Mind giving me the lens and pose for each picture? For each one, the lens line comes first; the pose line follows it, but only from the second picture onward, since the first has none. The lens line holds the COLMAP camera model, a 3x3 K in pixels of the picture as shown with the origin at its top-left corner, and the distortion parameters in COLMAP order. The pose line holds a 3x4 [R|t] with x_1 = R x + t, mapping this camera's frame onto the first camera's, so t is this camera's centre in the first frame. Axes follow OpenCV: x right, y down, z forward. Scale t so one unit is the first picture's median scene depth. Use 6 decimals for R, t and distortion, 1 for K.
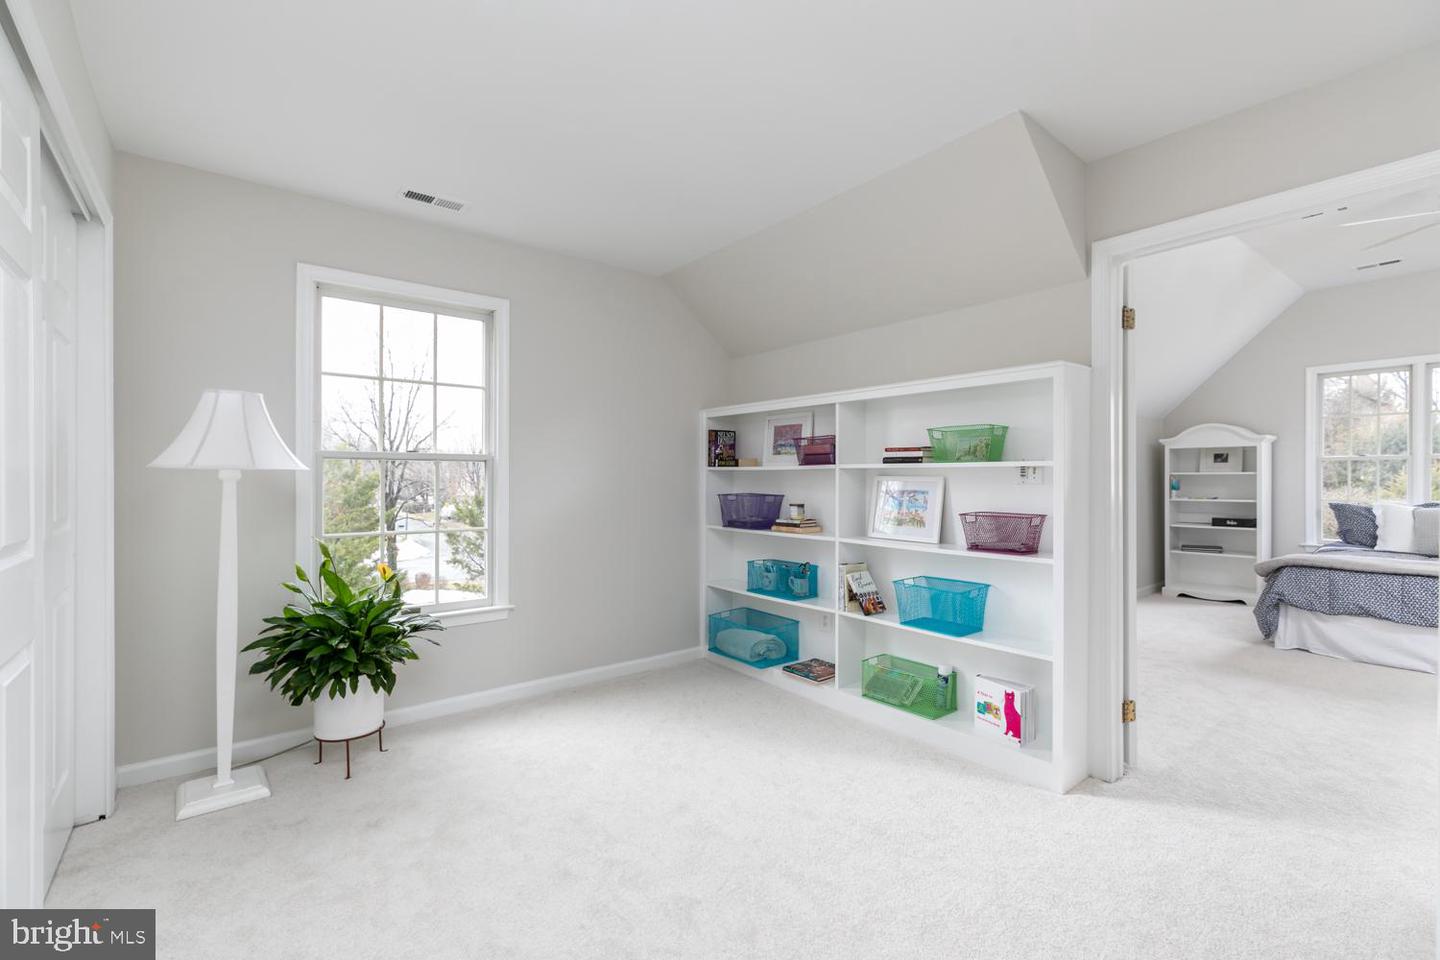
lens RADIAL K [[644.9, 0, 715.8], [0, 644.9, 479.4], [0, 0, 1]] dist [0.003051, 0.000958]
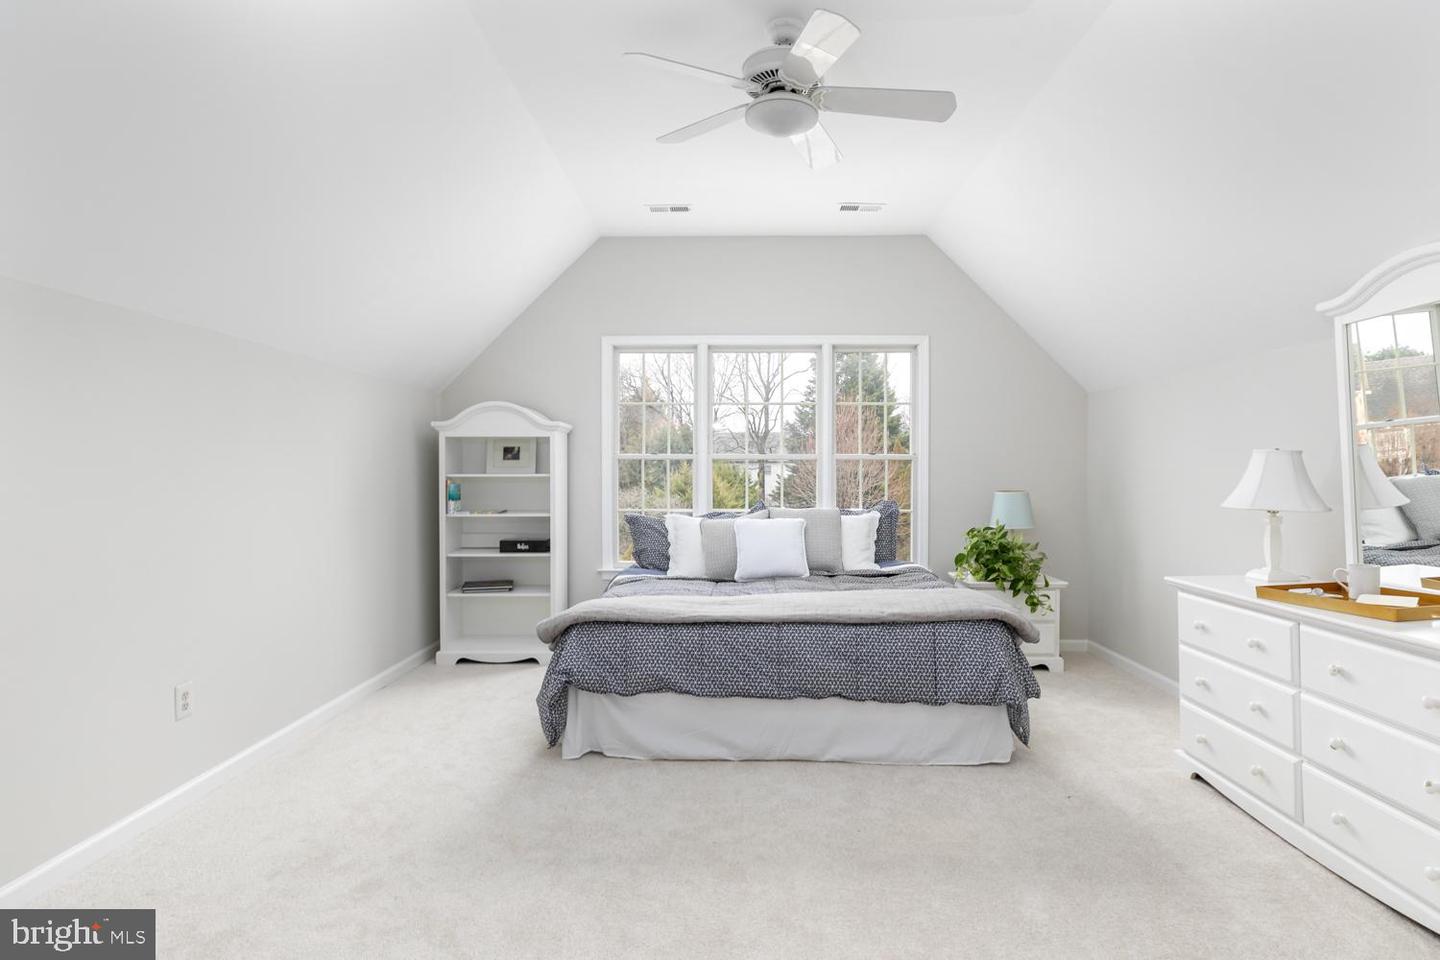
lens RADIAL K [[796.7, 0, 721.0], [0, 796.7, 481.0], [0, 0, 1]] dist [0.000292, -0.000221]
pose [[0.636552, -0.003677, 0.771225, 0.305893], [0.002202, 0.999993, 0.002950, -0.006098], [-0.771230, -0.000180, 0.636556, 0.325112]]
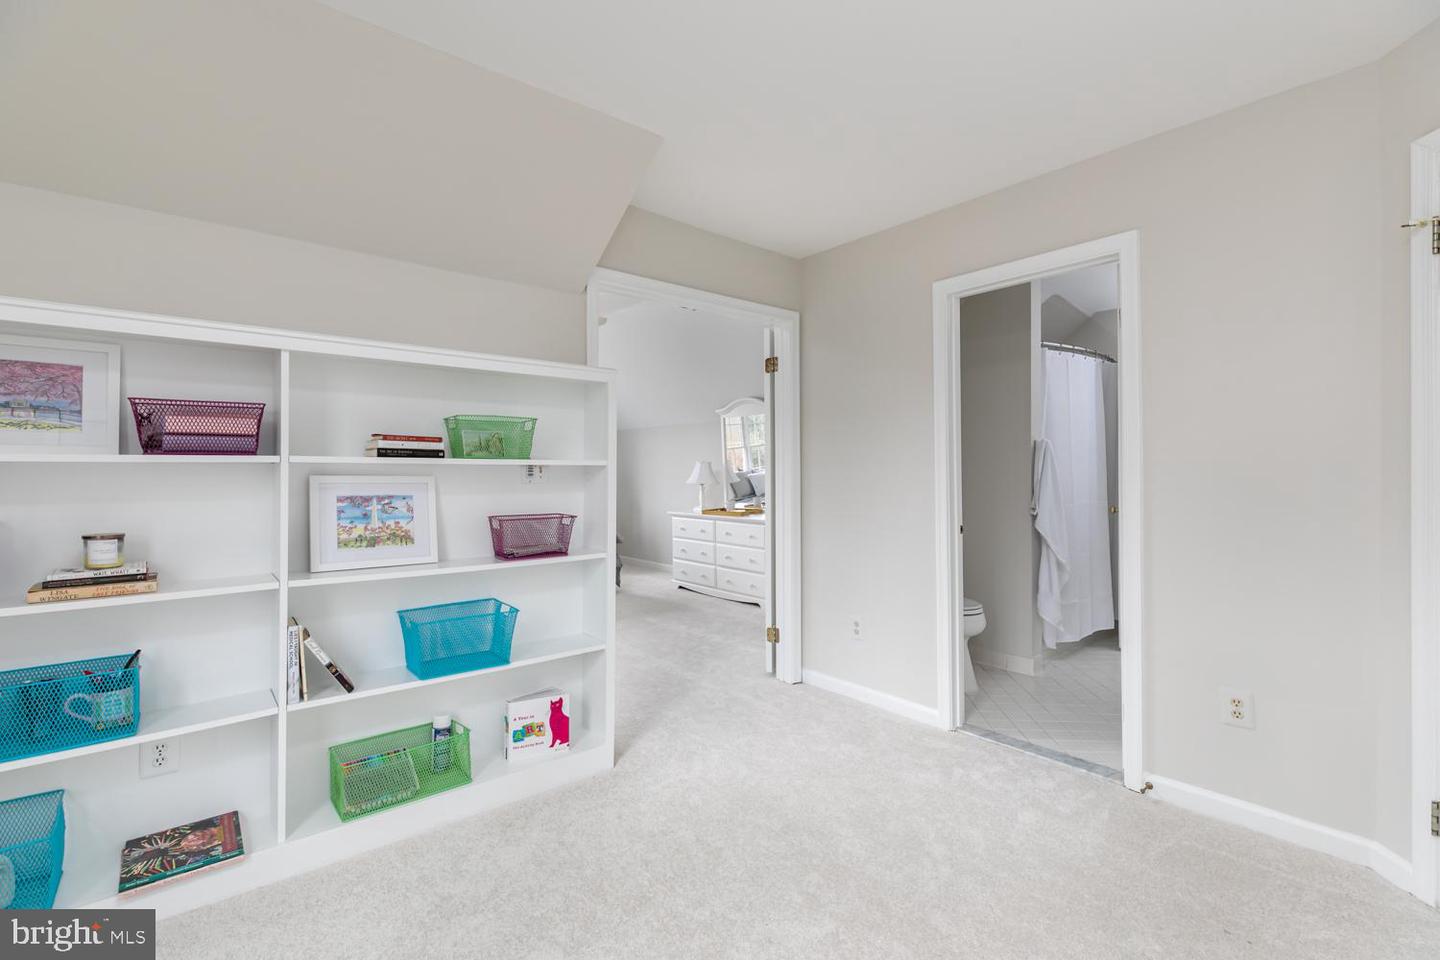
lens RADIAL K [[644.9, 0, 721.5], [0, 644.9, 476.9], [0, 0, 1]] dist [0.003051, 0.000958]
pose [[-0.032306, -0.005001, 0.999466, -0.252377], [0.005316, 0.999972, 0.005175, -0.003086], [-0.999464, 0.005480, -0.032278, 0.387391]]
